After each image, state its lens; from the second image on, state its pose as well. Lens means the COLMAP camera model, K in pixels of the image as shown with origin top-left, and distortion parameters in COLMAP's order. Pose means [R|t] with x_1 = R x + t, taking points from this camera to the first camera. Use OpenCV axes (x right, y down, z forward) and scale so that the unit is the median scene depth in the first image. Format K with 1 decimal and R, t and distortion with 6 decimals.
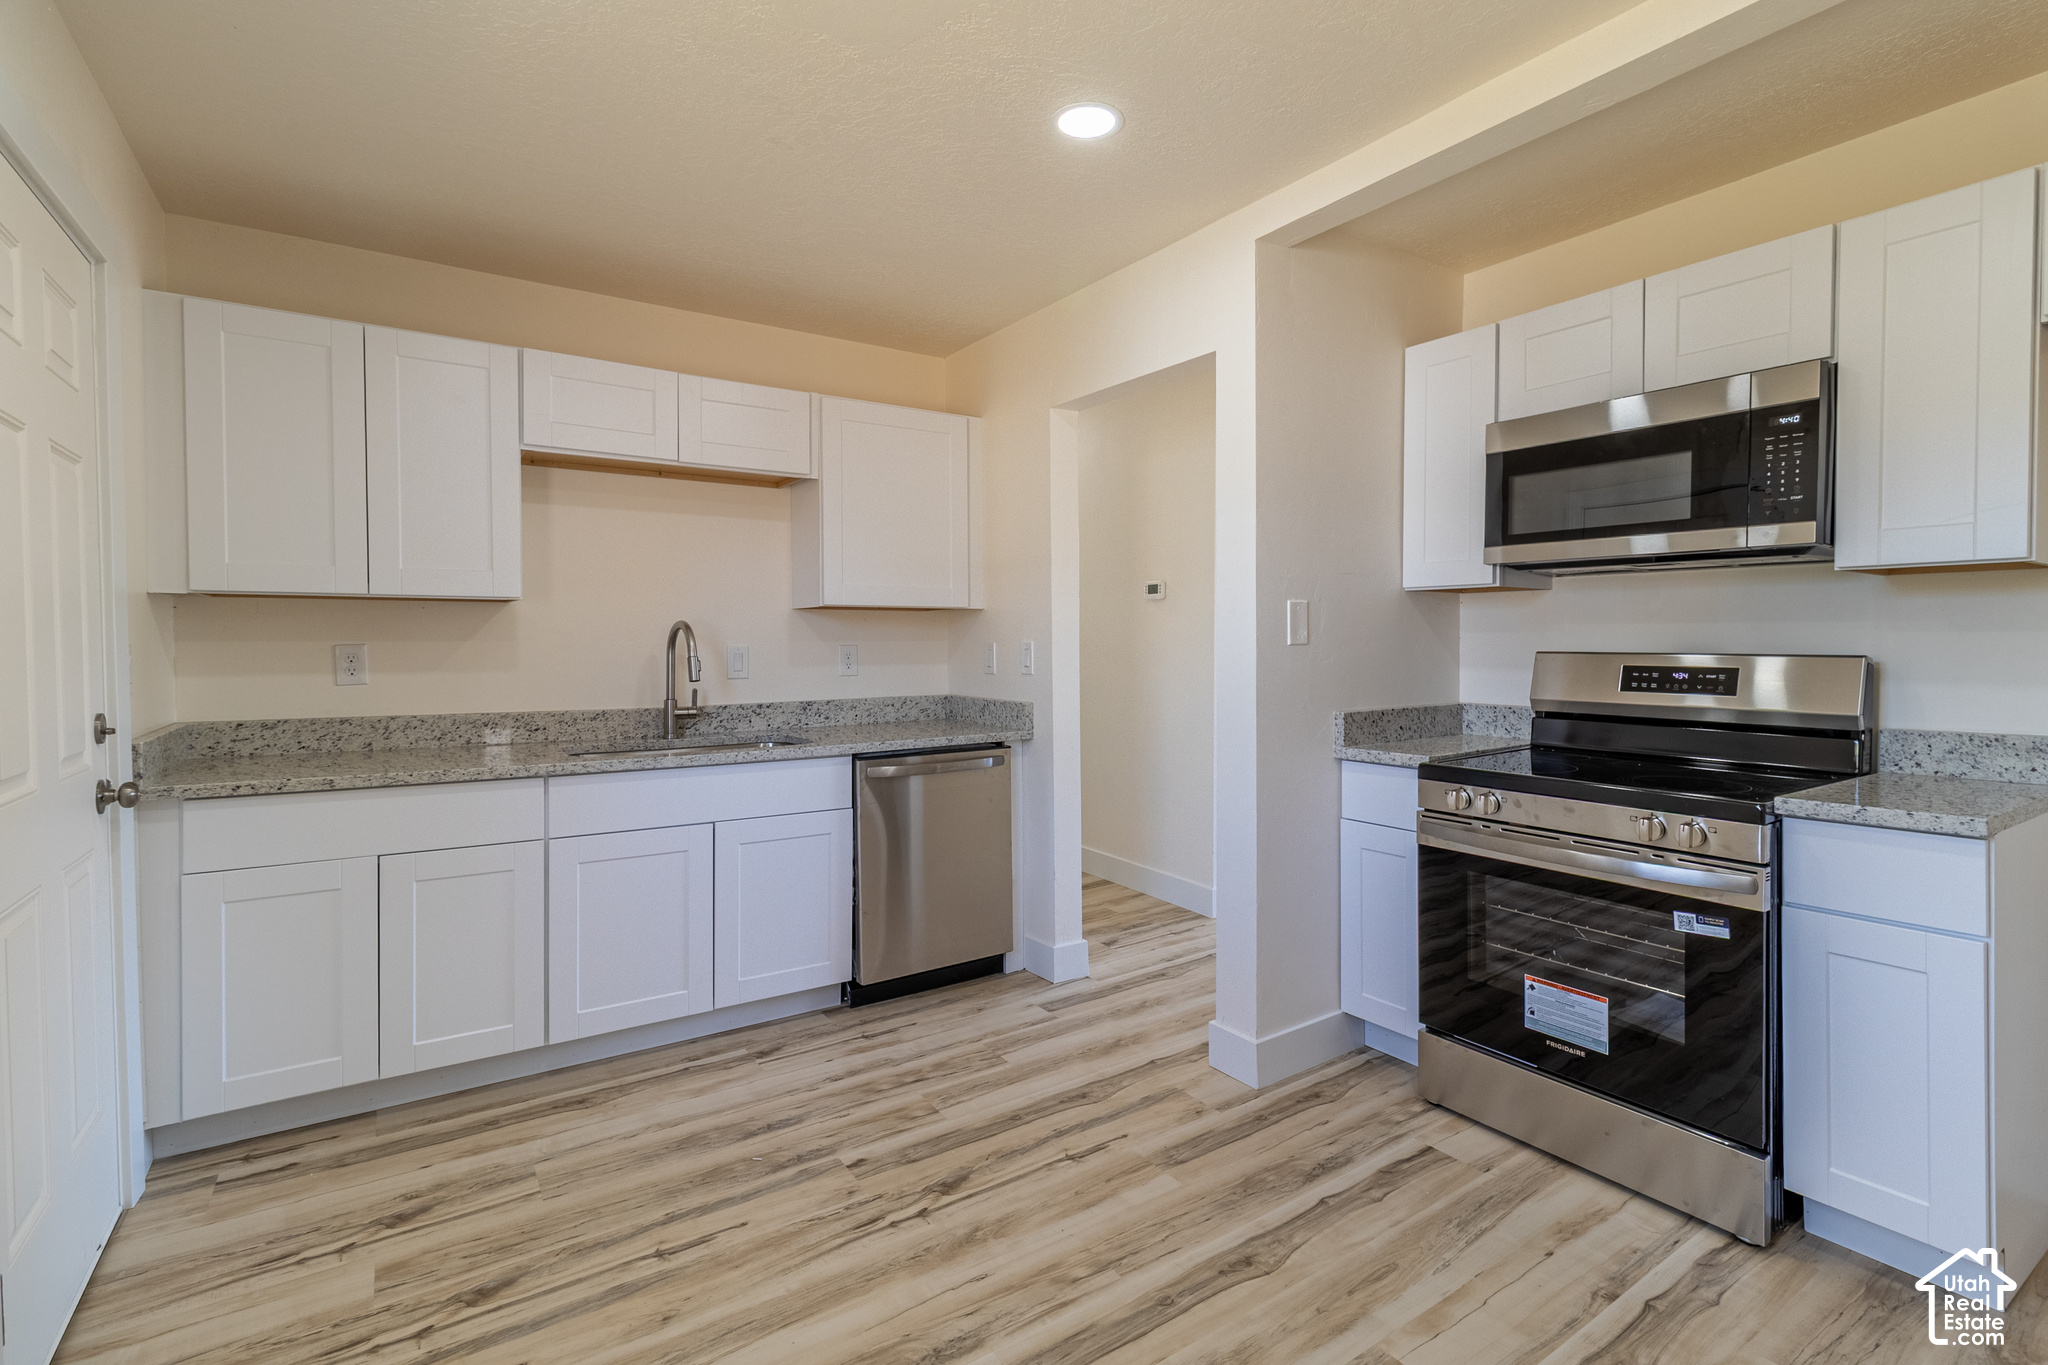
lens RADIAL K [[947.1, 0, 1060.8], [0, 947.1, 649.7], [0, 0, 1]] dist [-0.000856, -0.000190]
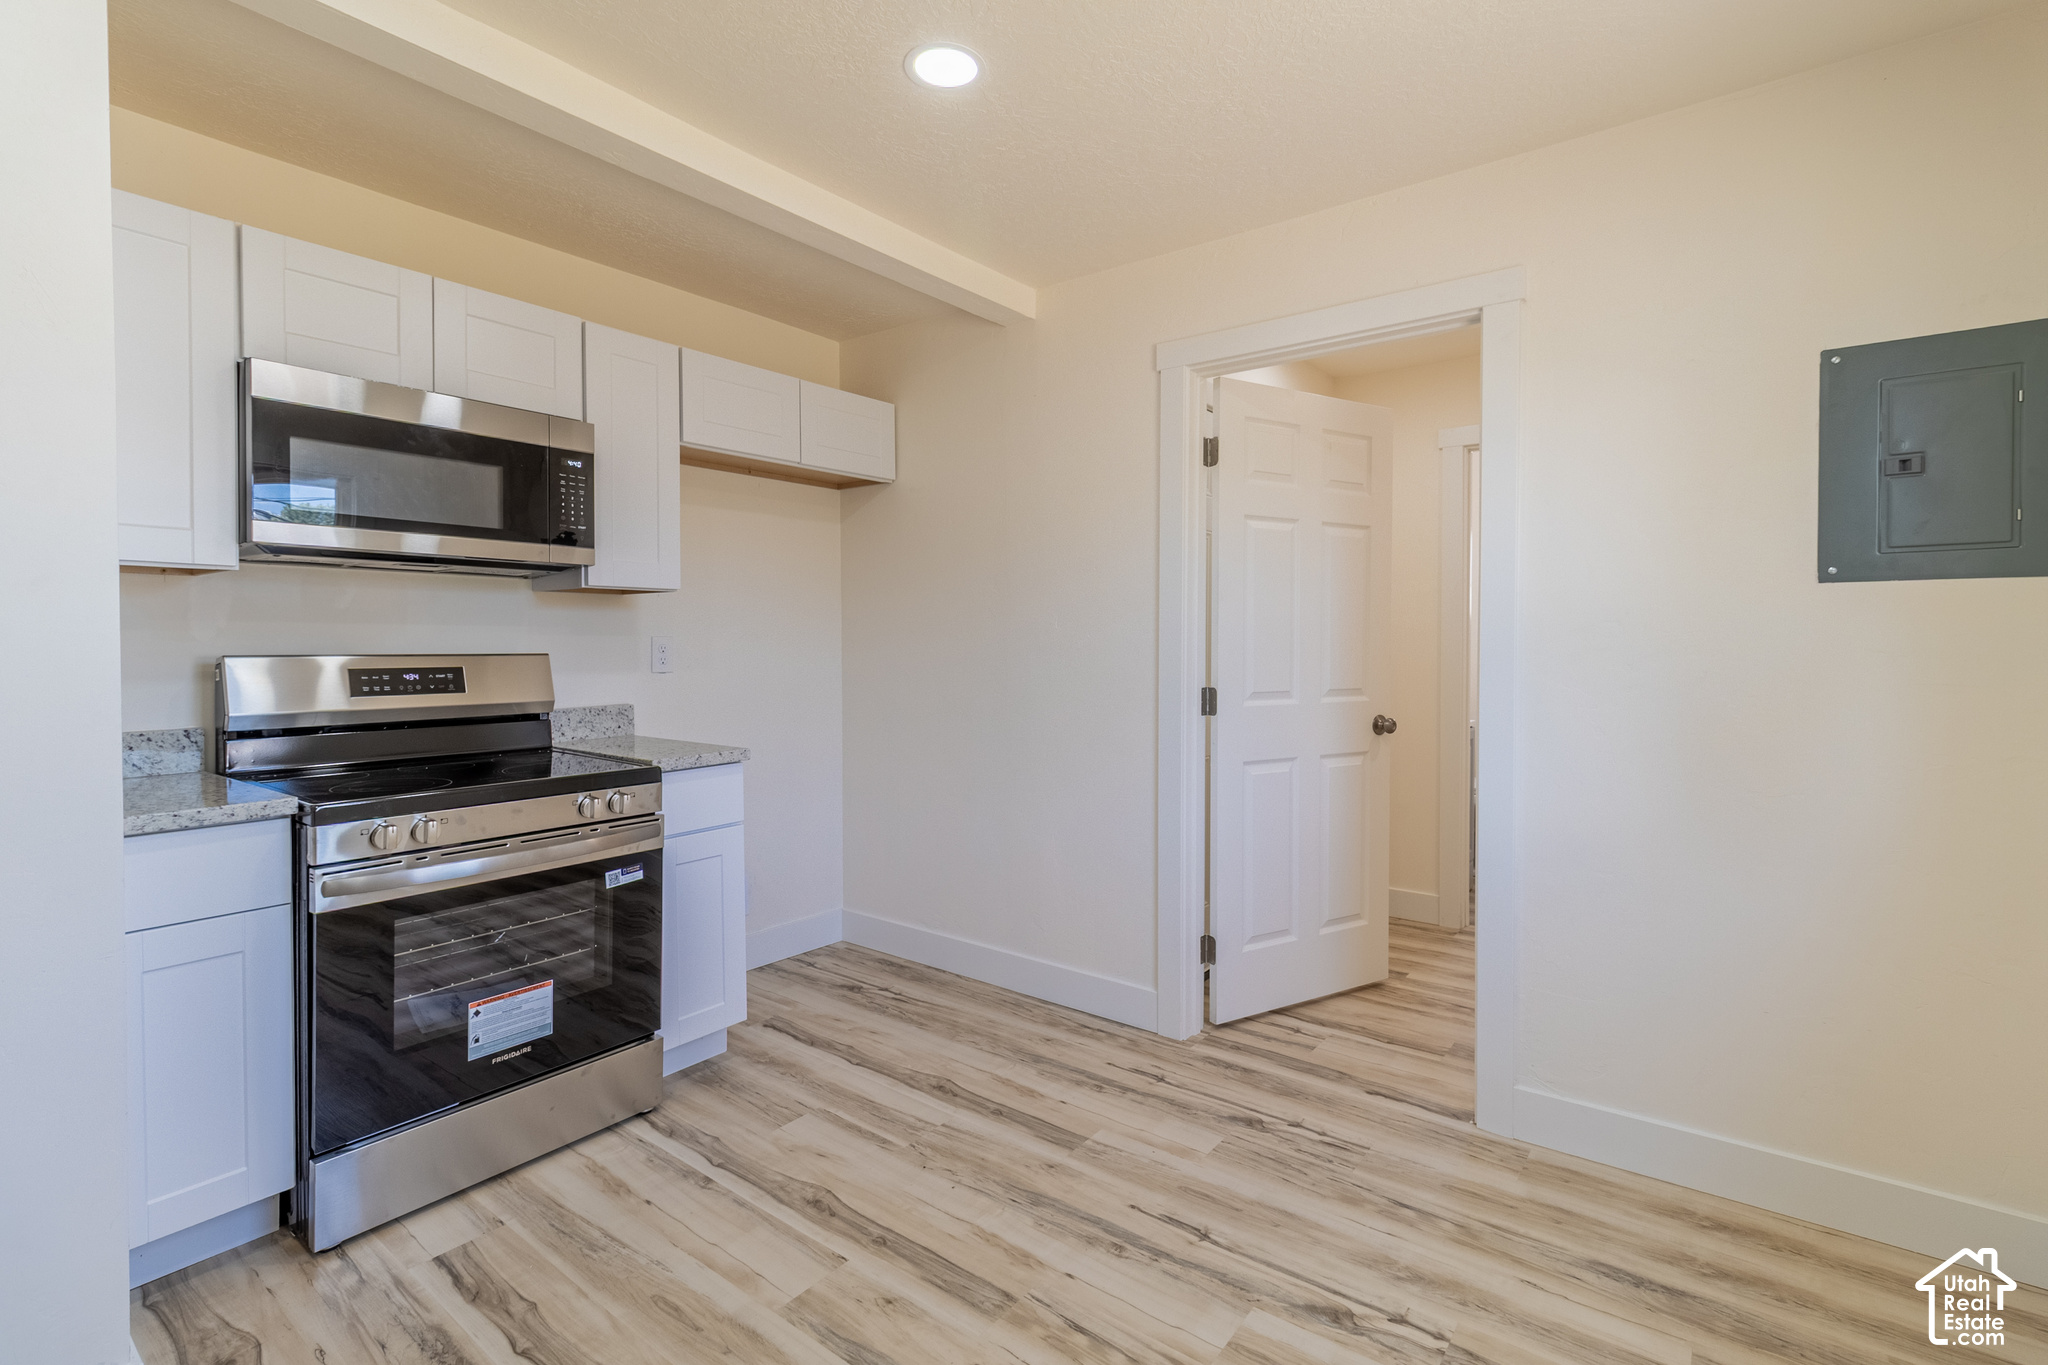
lens RADIAL K [[947.1, 0, 998.4], [0, 947.1, 645.9], [0, 0, 1]] dist [-0.000856, -0.000190]
pose [[-0.289635, -0.003868, 0.957129, -0.582231], [0.009831, 0.999927, 0.007016, -0.007368], [-0.957087, 0.011441, -0.289576, 0.831954]]
